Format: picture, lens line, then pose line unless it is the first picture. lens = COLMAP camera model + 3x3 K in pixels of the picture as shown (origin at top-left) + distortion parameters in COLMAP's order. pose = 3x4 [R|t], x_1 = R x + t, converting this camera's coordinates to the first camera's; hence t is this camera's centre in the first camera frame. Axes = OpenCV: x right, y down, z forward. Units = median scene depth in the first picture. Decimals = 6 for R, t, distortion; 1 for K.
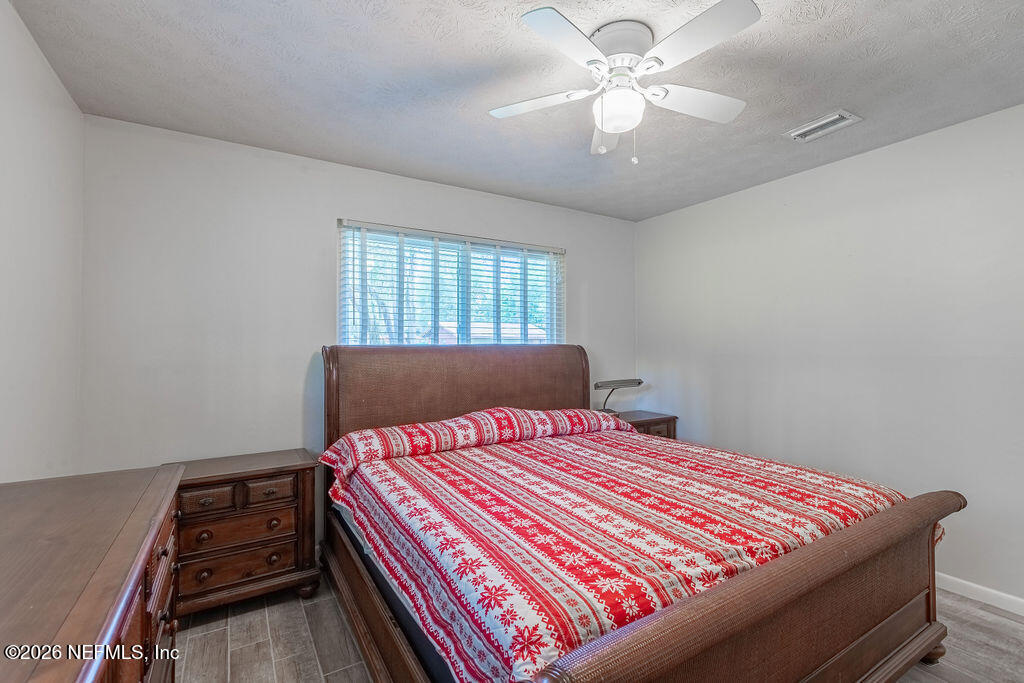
lens RADIAL K [[456.4, 0, 512.0], [0, 456.4, 341.5], [0, 0, 1]] dist [0.000086, -0.000208]
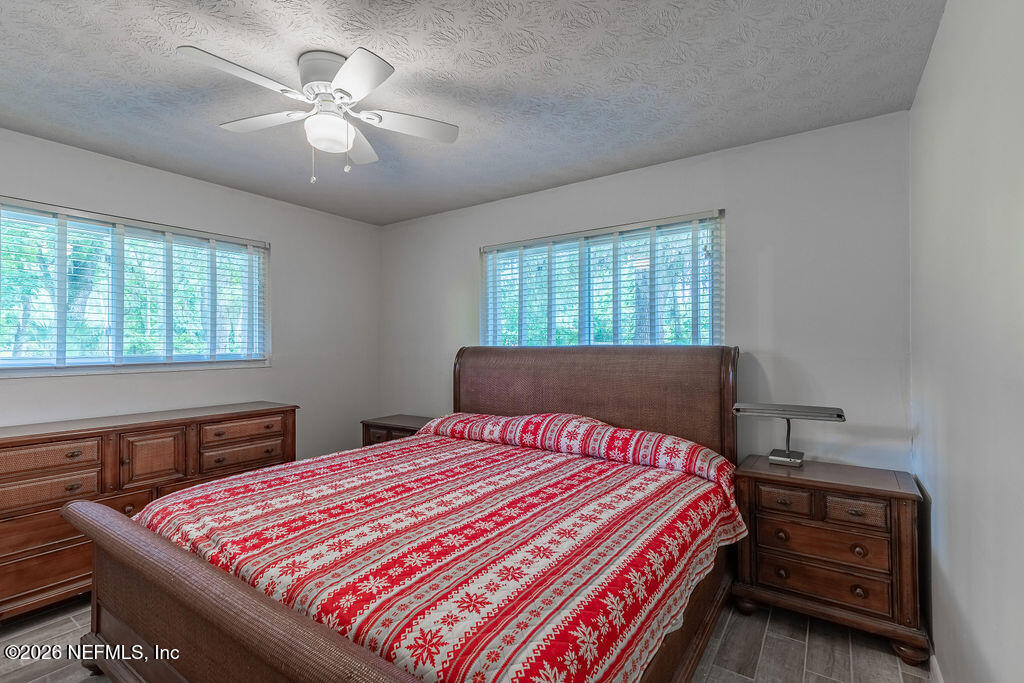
lens RADIAL K [[459.5, 0, 510.9], [0, 459.5, 342.5], [0, 0, 1]] dist [0.009830, -0.000724]
pose [[0.402240, -0.006832, -0.915509, 0.580398], [0.003528, 0.999976, -0.005912, 0.005783], [0.915527, -0.000852, 0.402255, 0.496928]]
